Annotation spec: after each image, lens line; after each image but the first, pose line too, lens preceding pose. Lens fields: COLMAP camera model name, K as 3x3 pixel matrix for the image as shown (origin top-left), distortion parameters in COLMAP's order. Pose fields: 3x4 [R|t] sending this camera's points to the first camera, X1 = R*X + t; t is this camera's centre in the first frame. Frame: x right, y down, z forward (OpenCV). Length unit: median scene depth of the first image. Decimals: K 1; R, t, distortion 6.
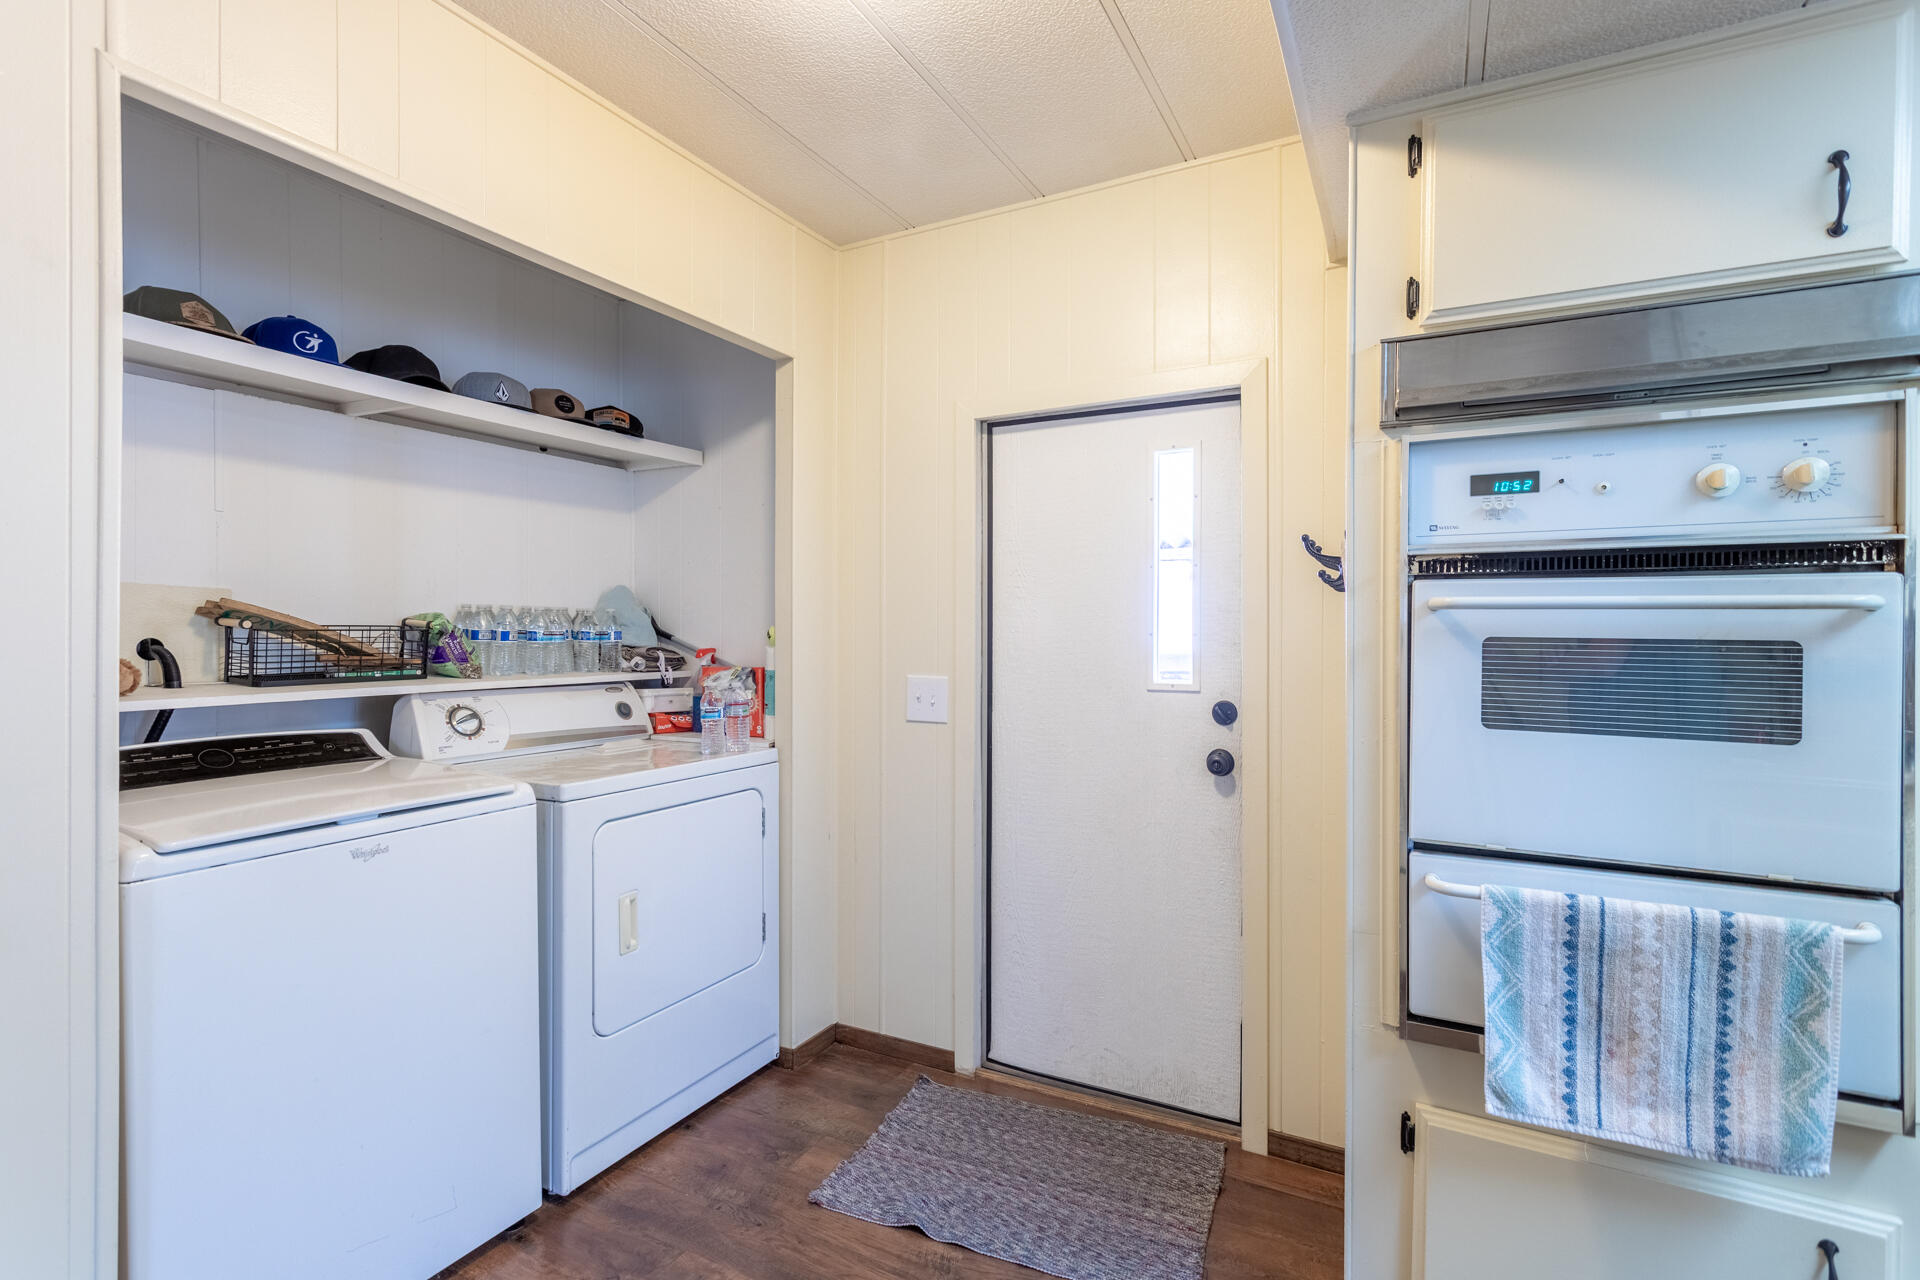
lens RADIAL K [[908.1, 0, 972.7], [0, 908.1, 645.4], [0, 0, 1]] dist [0.005741, 0.000280]
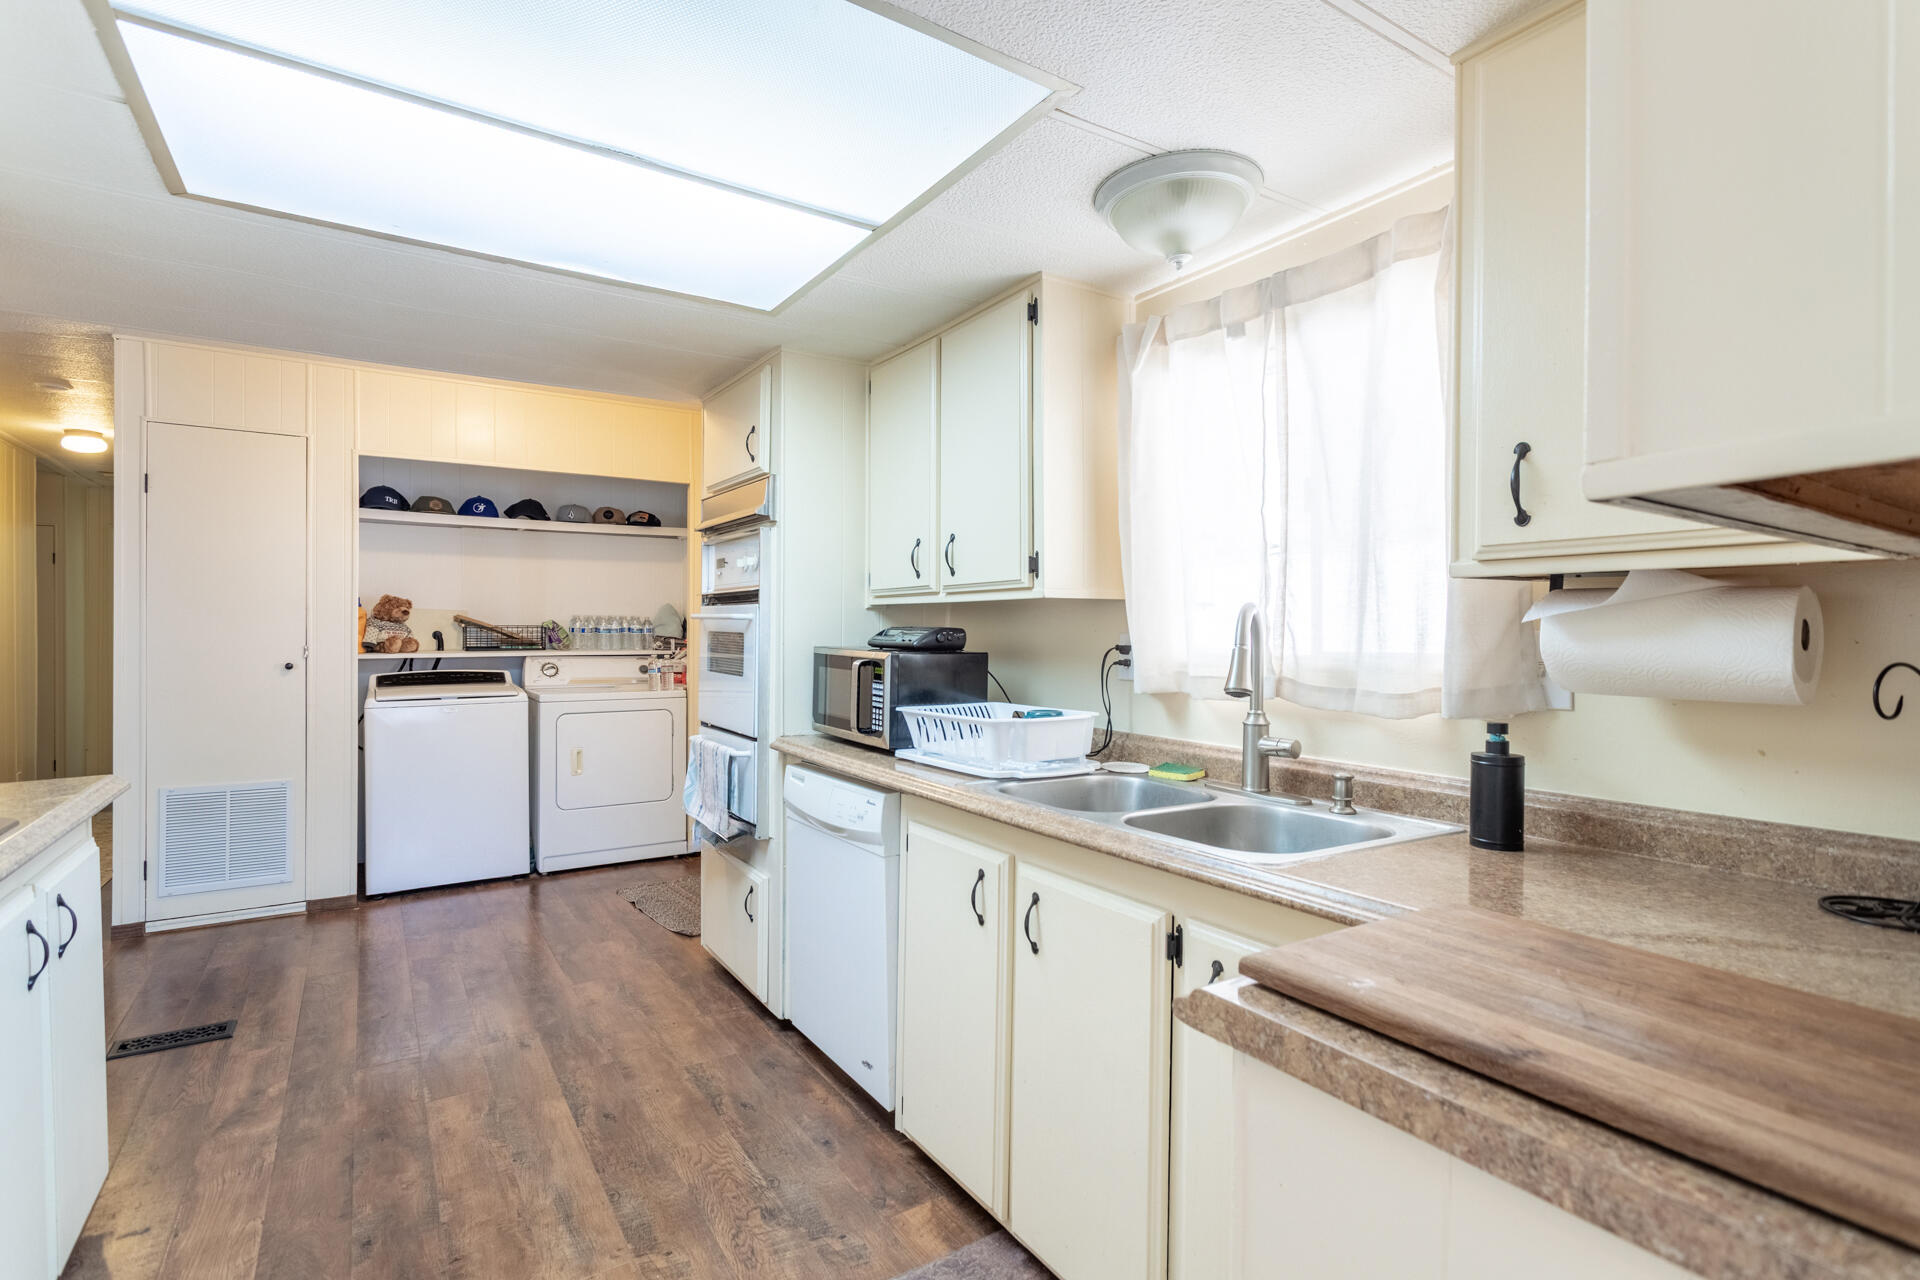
lens RADIAL K [[923.5, 0, 949.3], [0, 923.5, 634.7], [0, 0, 1]] dist [-0.030999, 0.010582]
pose [[0.866703, 0.001071, -0.498824, 2.436632], [-0.008952, 0.999870, -0.013407, 0.037407], [0.498744, 0.016086, 0.866600, -0.772365]]
